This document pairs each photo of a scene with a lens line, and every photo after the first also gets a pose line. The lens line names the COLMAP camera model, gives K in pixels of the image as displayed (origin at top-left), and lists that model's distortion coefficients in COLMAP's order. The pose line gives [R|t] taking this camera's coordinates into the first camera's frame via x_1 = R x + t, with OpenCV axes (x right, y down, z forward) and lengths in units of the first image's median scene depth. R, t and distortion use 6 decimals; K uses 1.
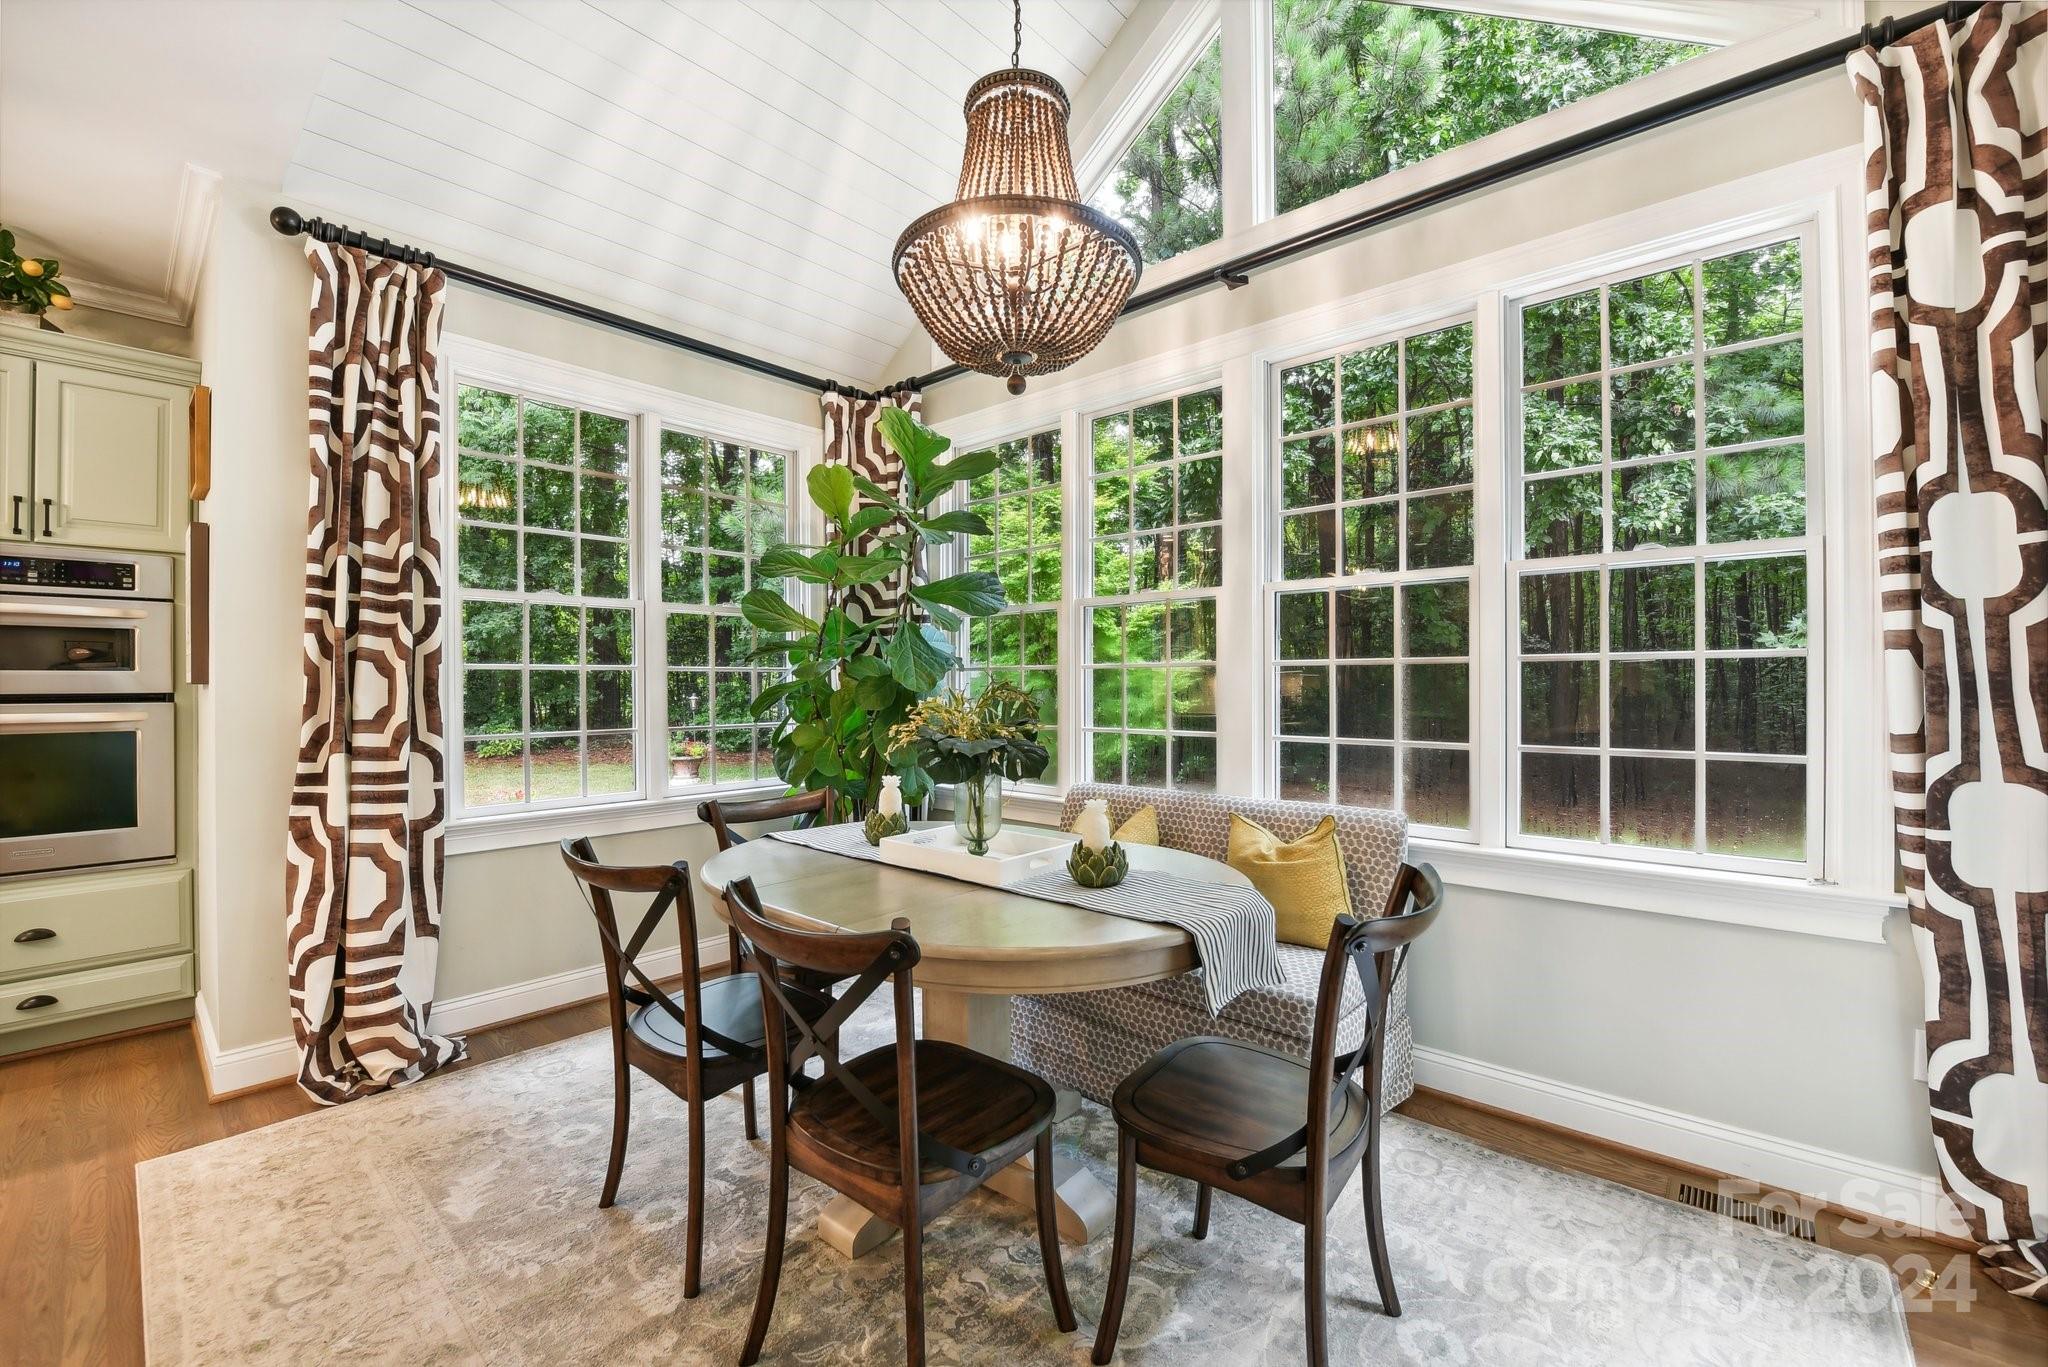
lens RADIAL K [[850.0, 0, 1029.4], [0, 850.0, 677.6], [0, 0, 1]] dist [-0.017692, -0.000220]
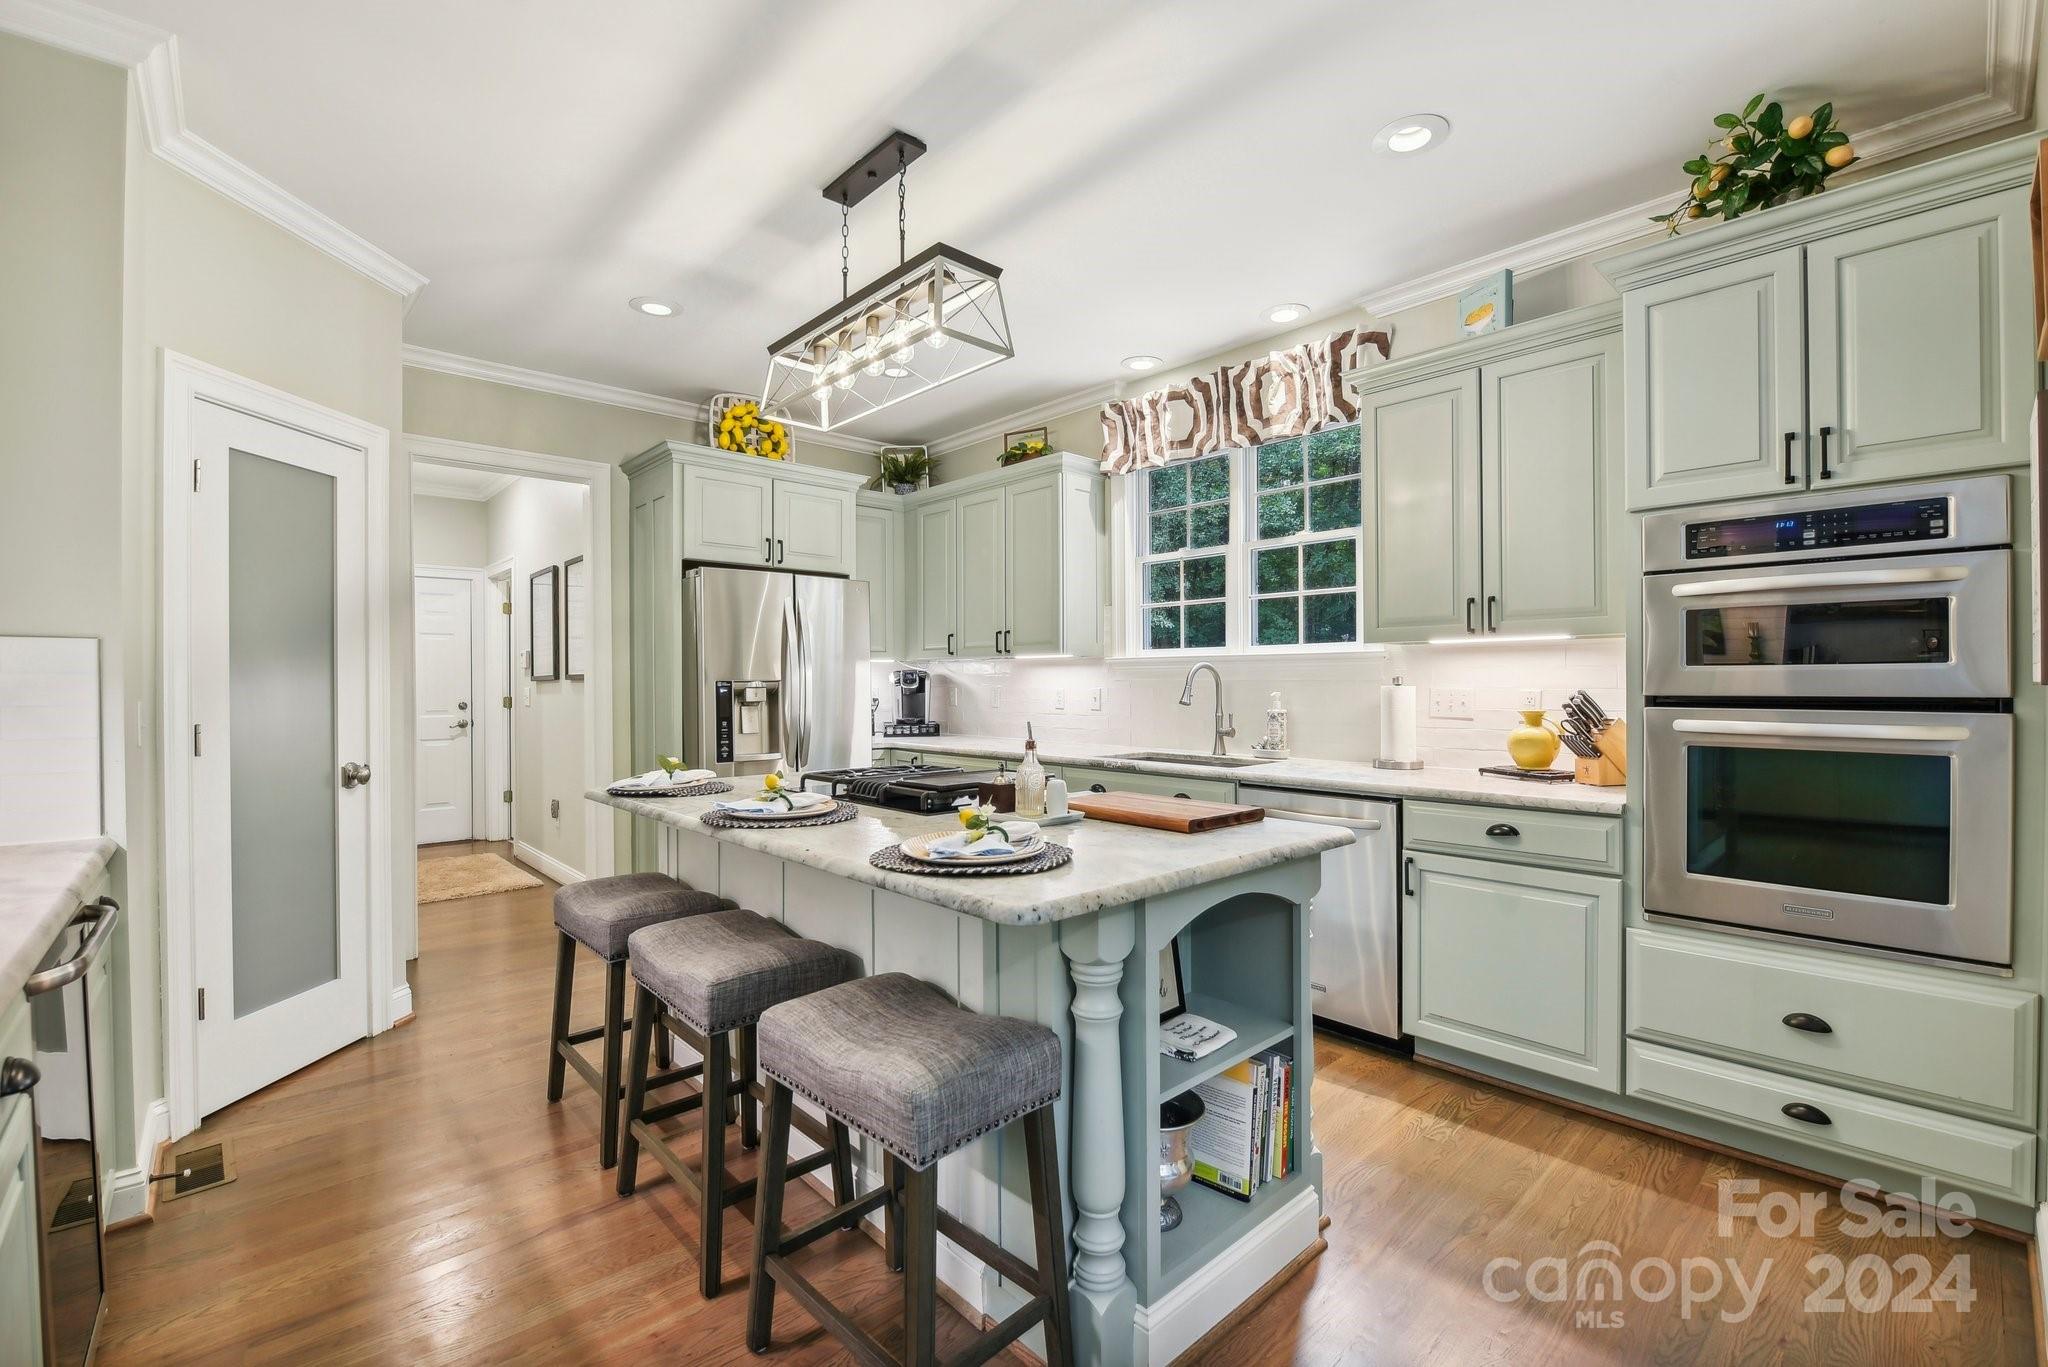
lens RADIAL K [[850.0, 0, 1055.9], [0, 850.0, 690.6], [0, 0, 1]] dist [-0.017692, -0.000220]
pose [[-0.083821, 0.013076, -0.996395, -0.393337], [0.009410, 0.999880, 0.012331, -0.001294], [0.996436, -0.008343, -0.083934, 0.383011]]
